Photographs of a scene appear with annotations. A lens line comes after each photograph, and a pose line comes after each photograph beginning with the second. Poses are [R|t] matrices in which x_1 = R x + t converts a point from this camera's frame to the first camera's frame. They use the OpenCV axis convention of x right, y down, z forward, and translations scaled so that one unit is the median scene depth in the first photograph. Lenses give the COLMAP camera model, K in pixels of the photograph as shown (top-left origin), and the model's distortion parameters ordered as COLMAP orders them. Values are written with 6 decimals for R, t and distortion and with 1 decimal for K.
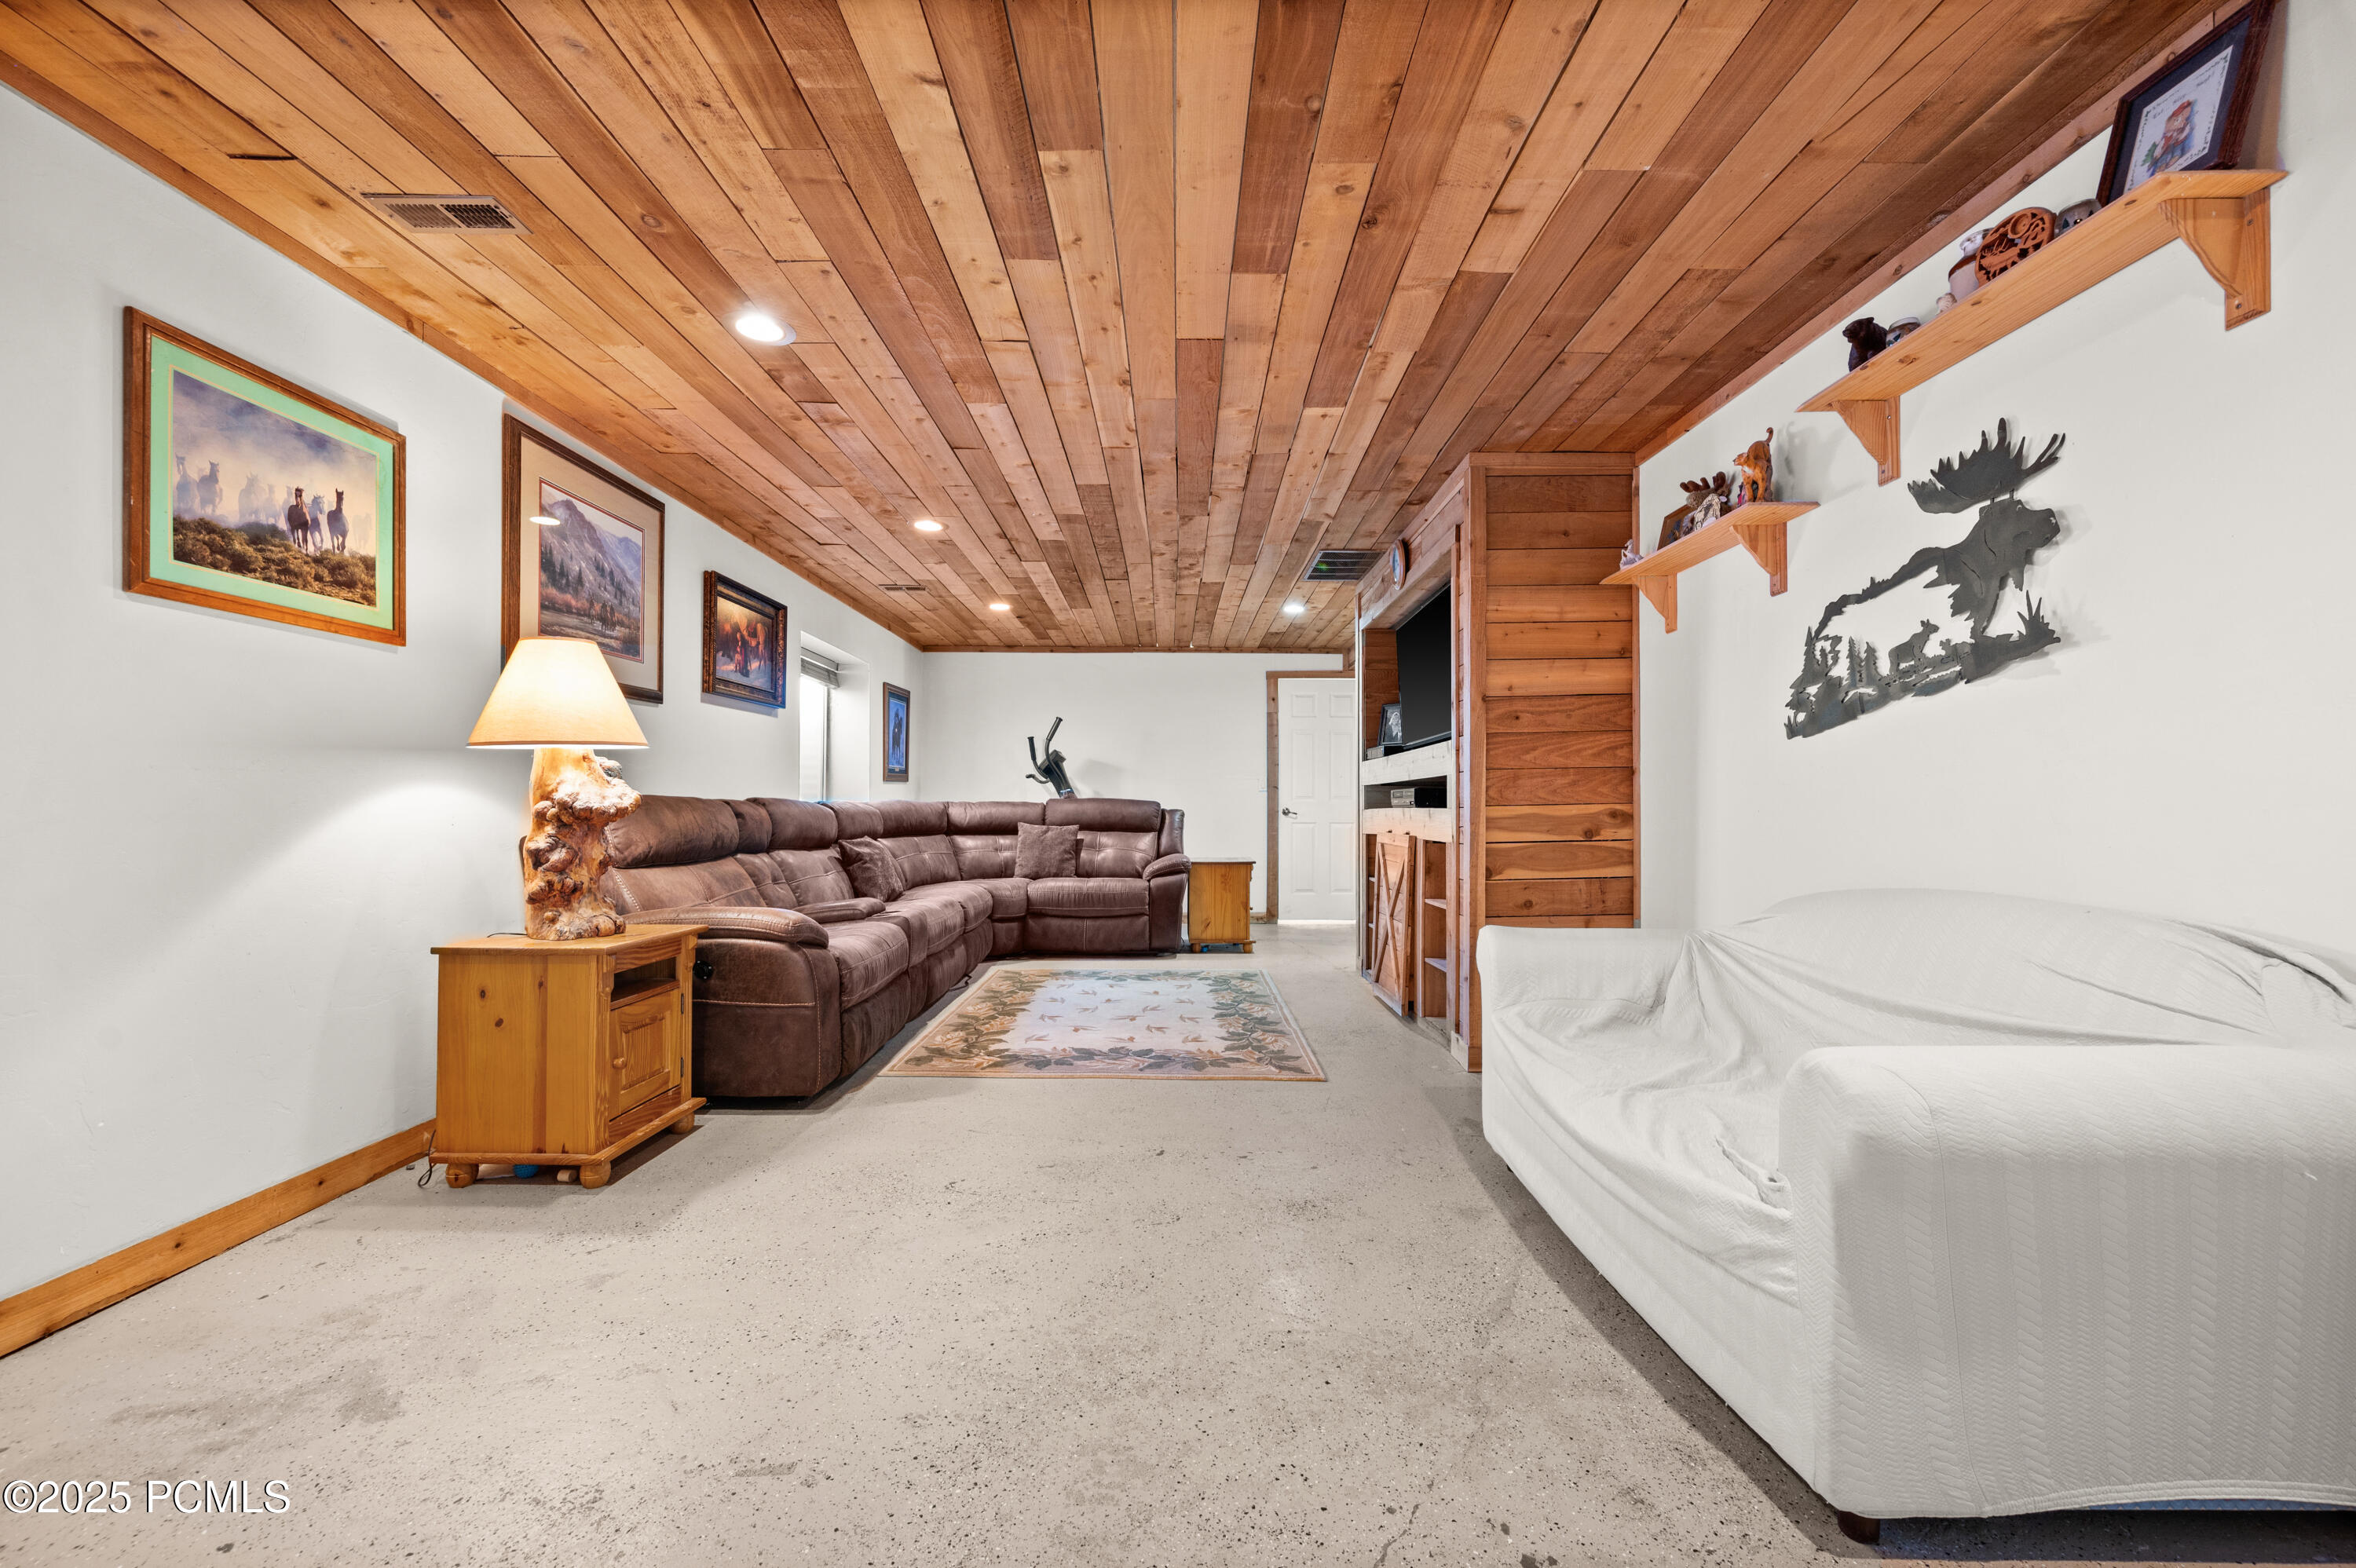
lens RADIAL K [[945.7, 0, 1180.1], [0, 945.7, 793.7], [0, 0, 1]] dist [0.003545, 0.000479]
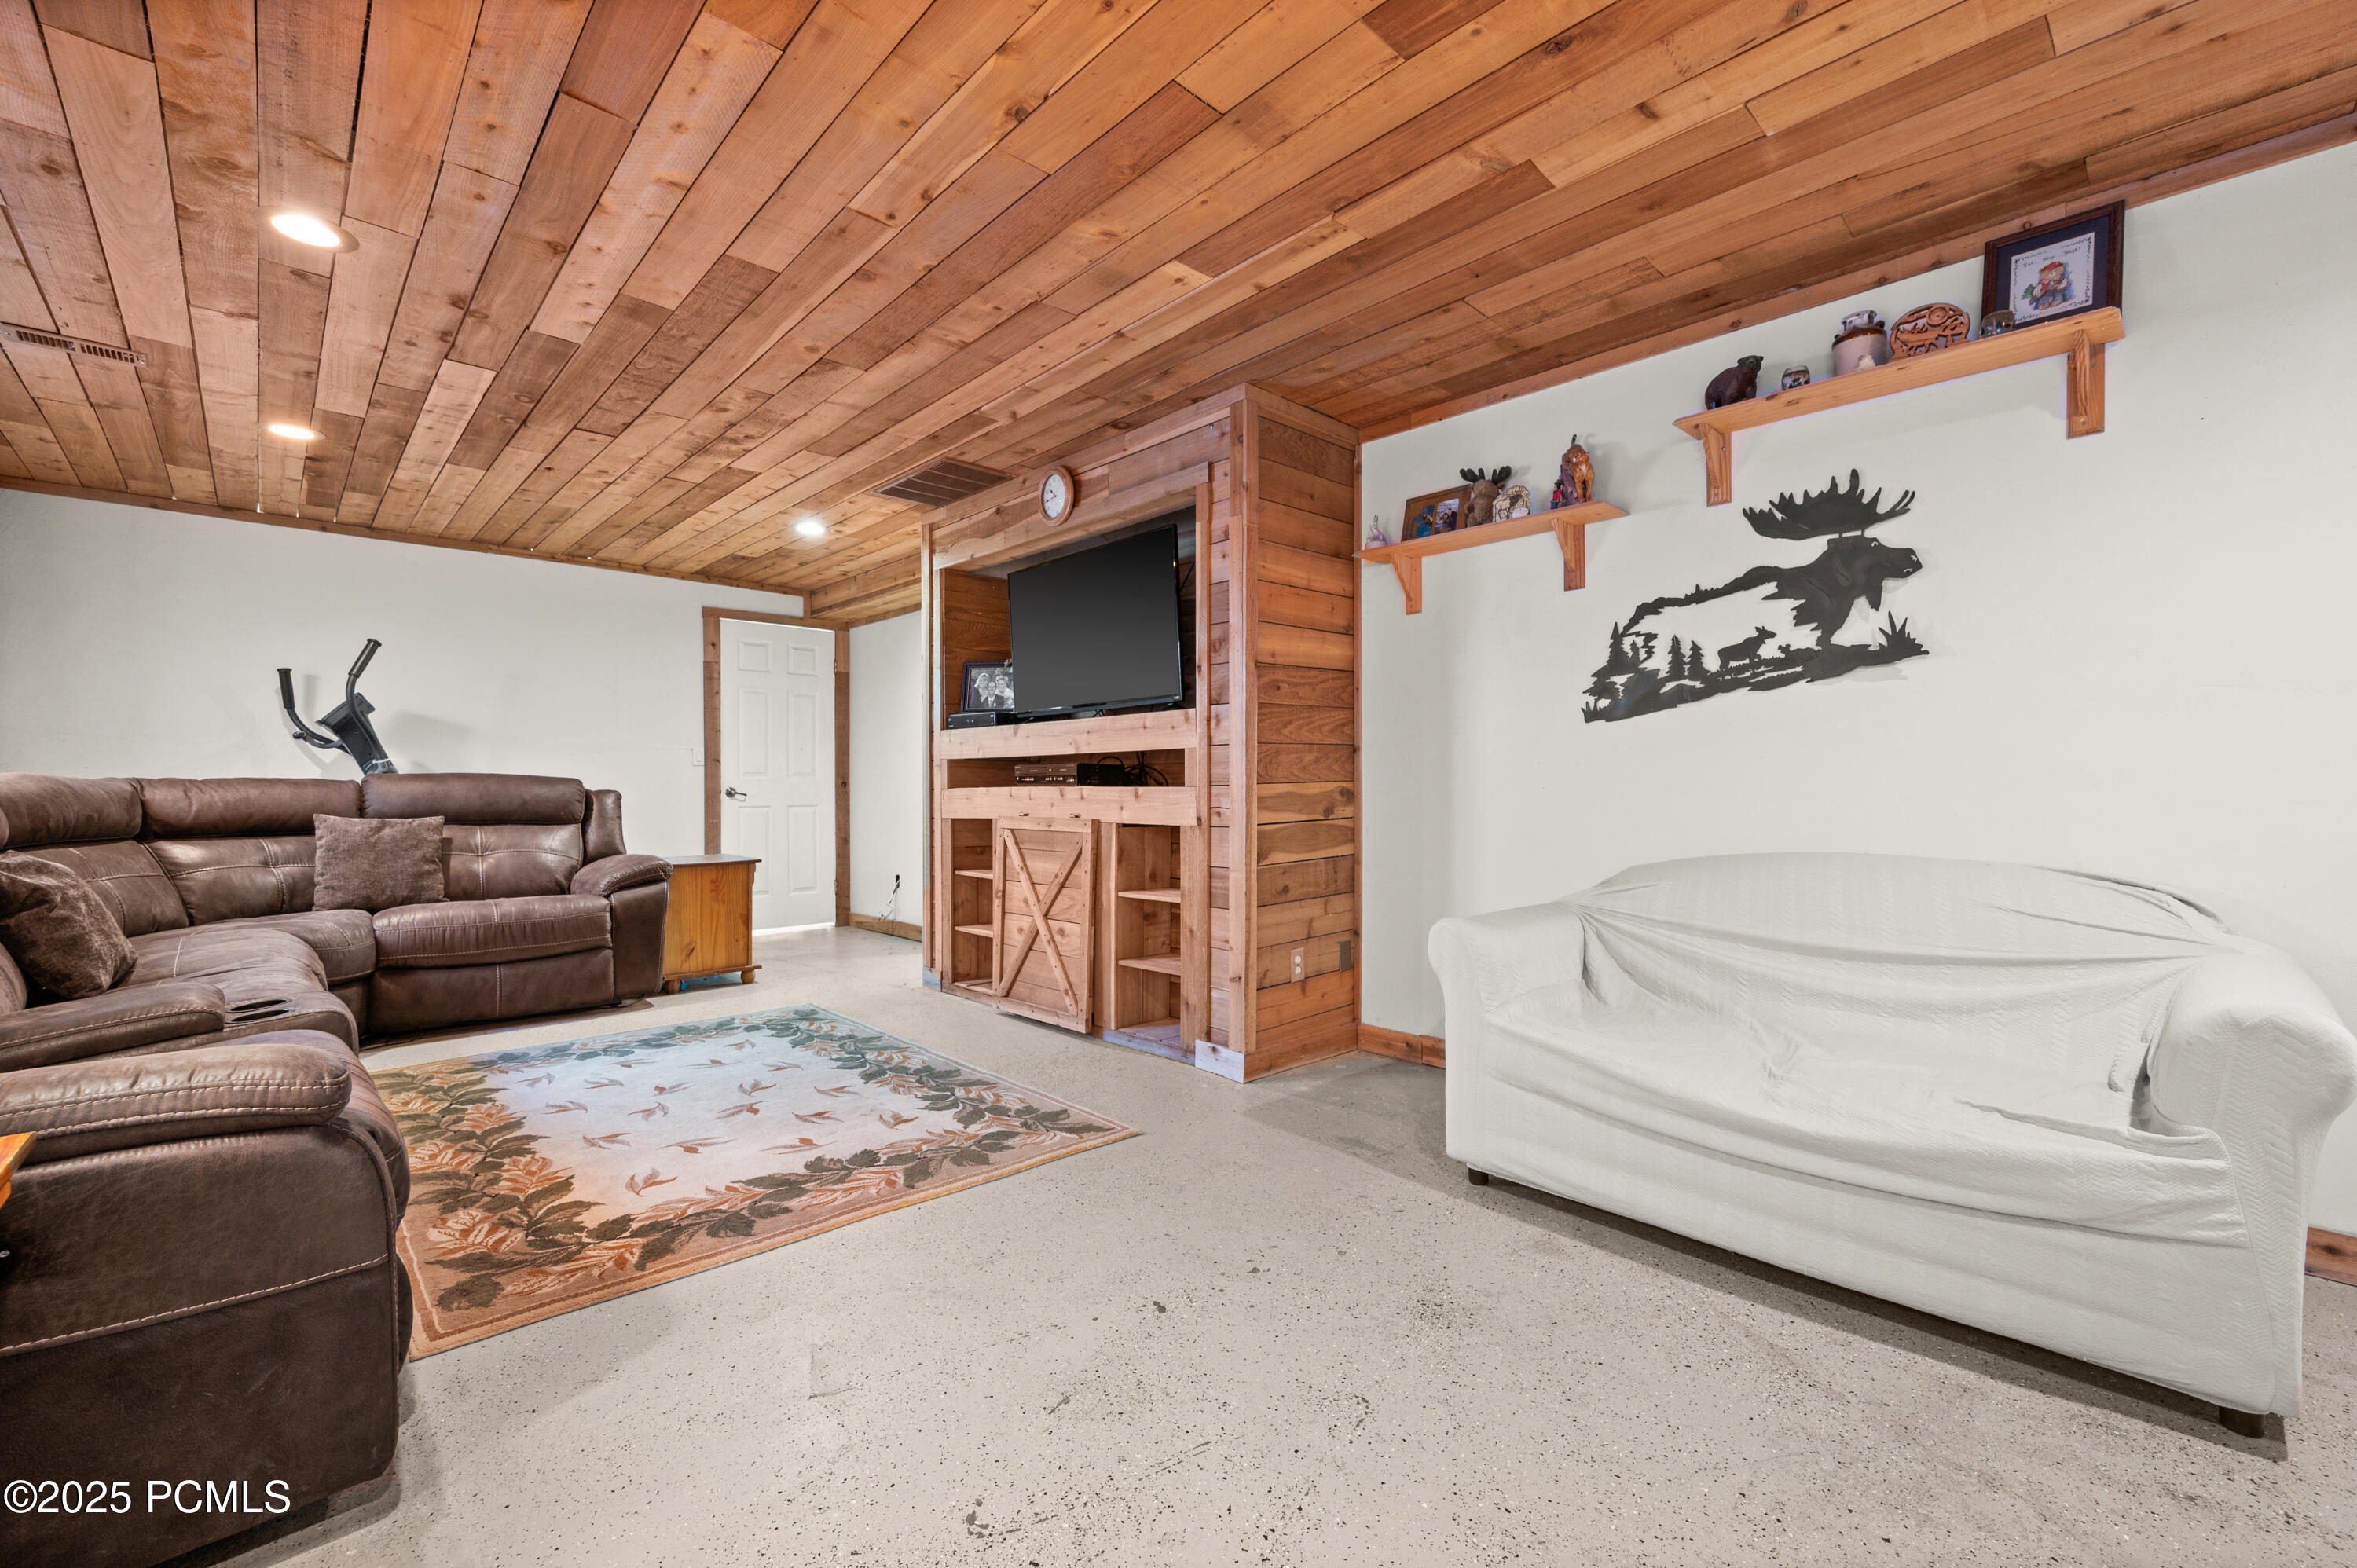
lens RADIAL K [[971.2, 0, 1177.0], [0, 971.2, 787.8], [0, 0, 1]] dist [0.001094, -0.000009]
pose [[0.726956, -0.003736, 0.686674, -0.364370], [-0.007153, 0.999890, 0.013013, 0.005162], [-0.686646, -0.014372, 0.726849, 0.382764]]
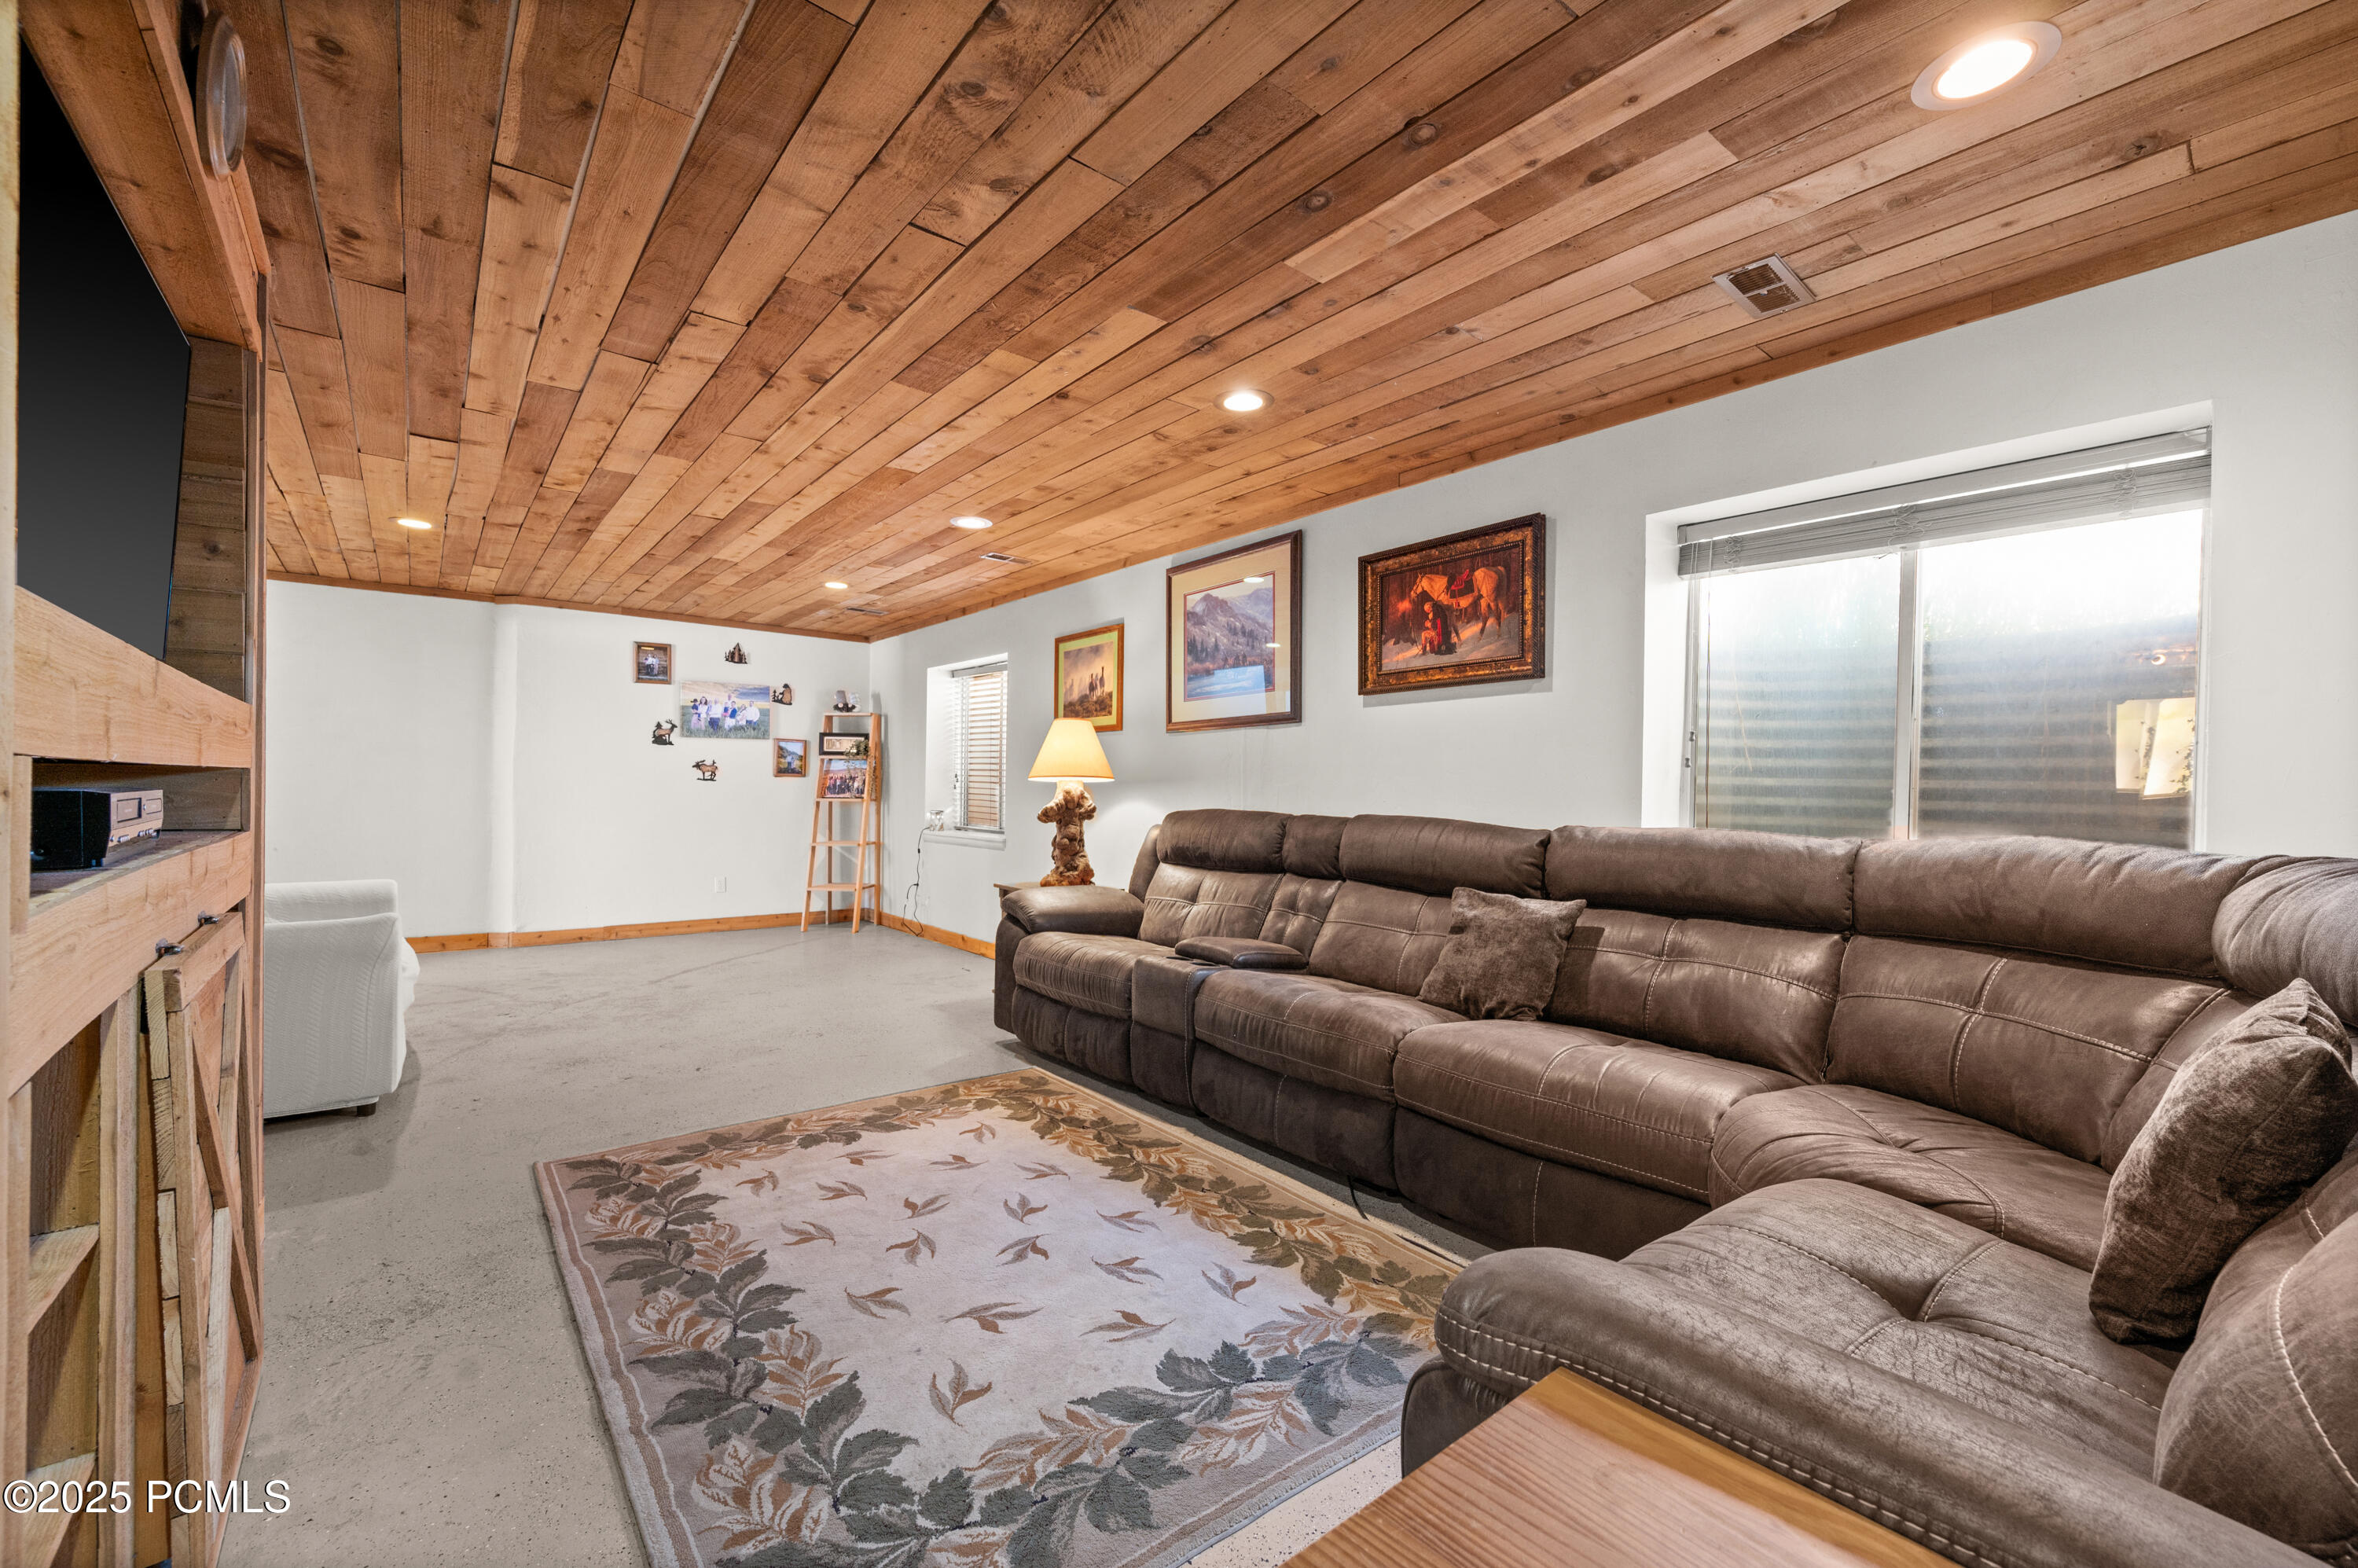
lens RADIAL K [[946.6, 0, 1181.1], [0, 946.6, 793.7], [0, 0, 1]] dist [0.003545, 0.000479]
pose [[-0.779173, -0.011171, -0.626709, 0.226092], [-0.008183, 0.999937, -0.007651, -0.007947], [0.626755, -0.000833, -0.779216, 1.897256]]
